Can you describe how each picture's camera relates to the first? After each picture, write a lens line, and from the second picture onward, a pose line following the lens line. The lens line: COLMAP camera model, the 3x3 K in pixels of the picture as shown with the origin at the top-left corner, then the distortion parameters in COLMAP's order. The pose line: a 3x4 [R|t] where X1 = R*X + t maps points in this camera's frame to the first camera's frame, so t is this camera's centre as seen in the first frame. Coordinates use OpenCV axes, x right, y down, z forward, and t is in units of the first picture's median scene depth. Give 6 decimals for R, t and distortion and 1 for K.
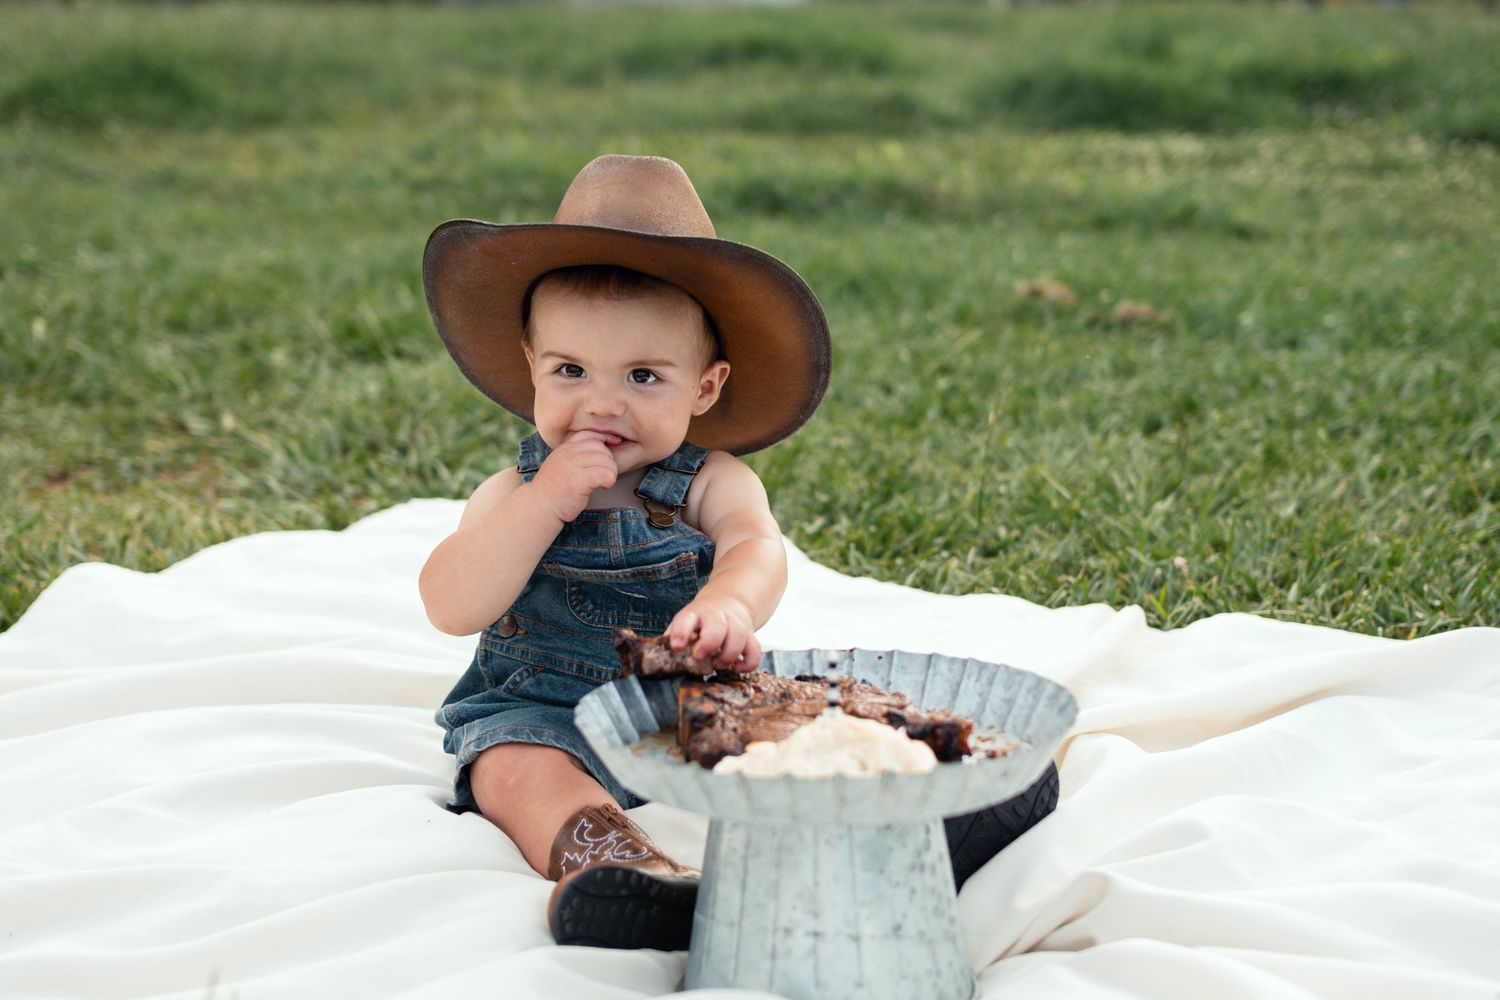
lens RADIAL K [[2246.2, 0, 750.0], [0, 2246.2, 500.0], [0, 0, 1]] dist [-0.028221, -0.010226]
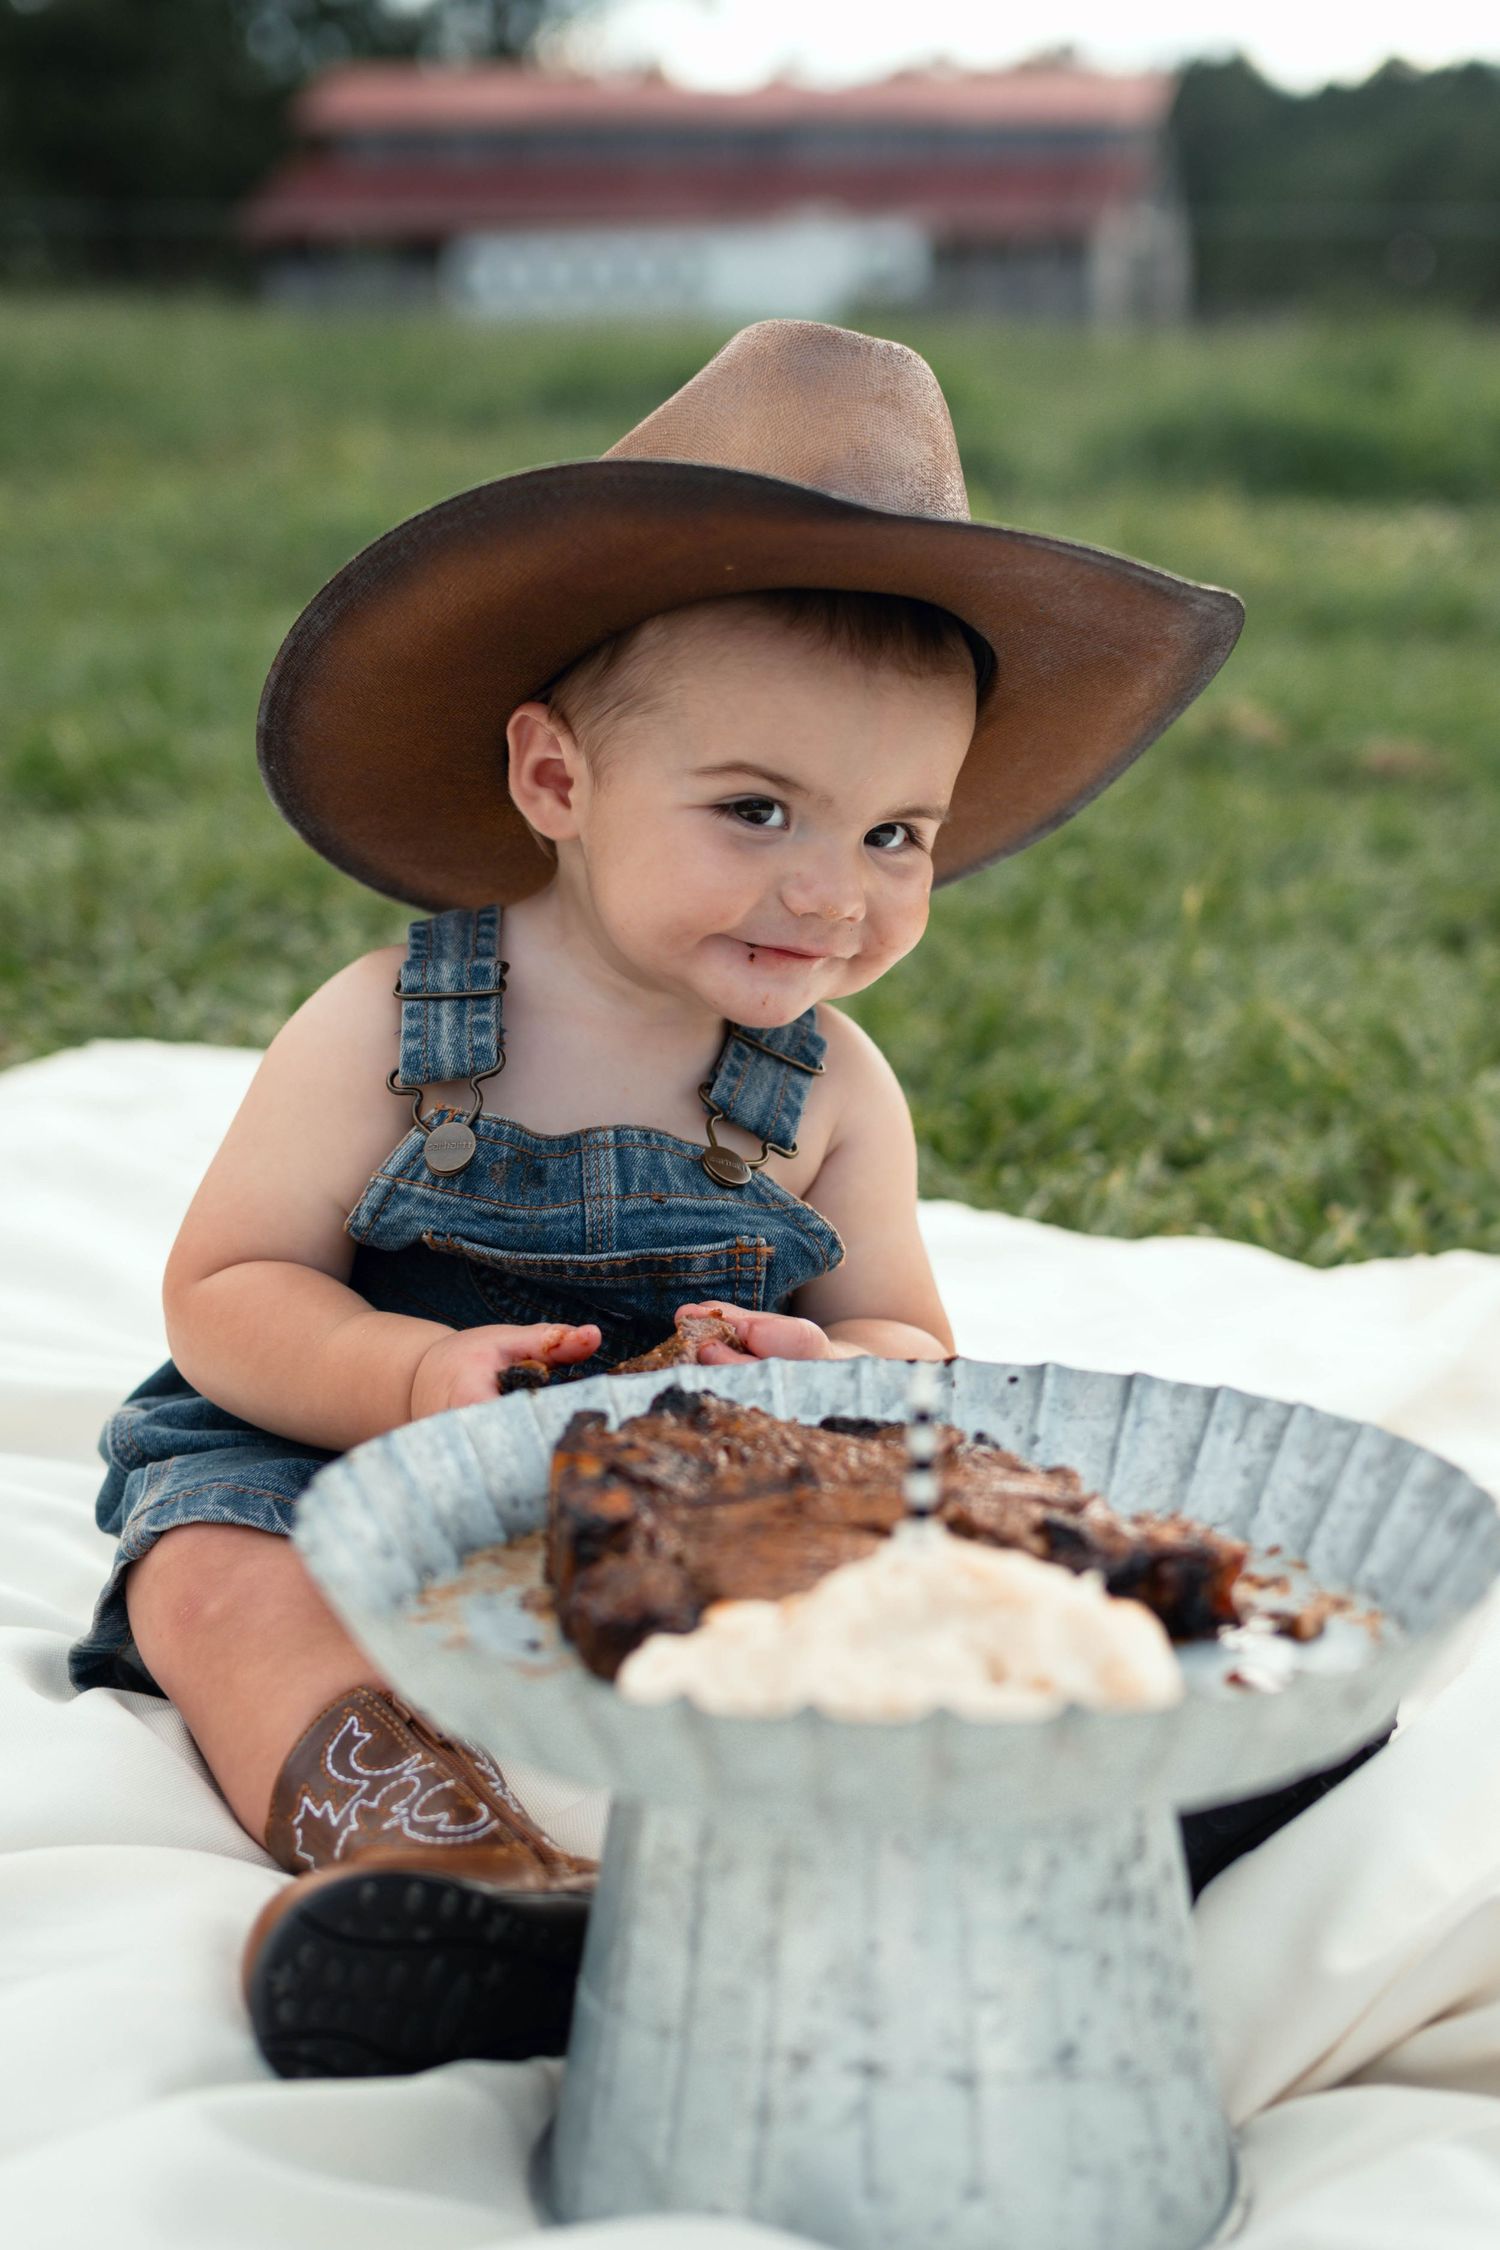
lens RADIAL K [[3369.3, 0, 750.0], [0, 3369.3, 1125.0], [0, 0, 1]] dist [-0.028221, -0.010226]
pose [[0.999885, 0.014162, 0.005377, 0.001855], [-0.014217, 0.999846, 0.010321, 0.014187], [-0.005230, -0.010396, 0.999932, 0.353545]]
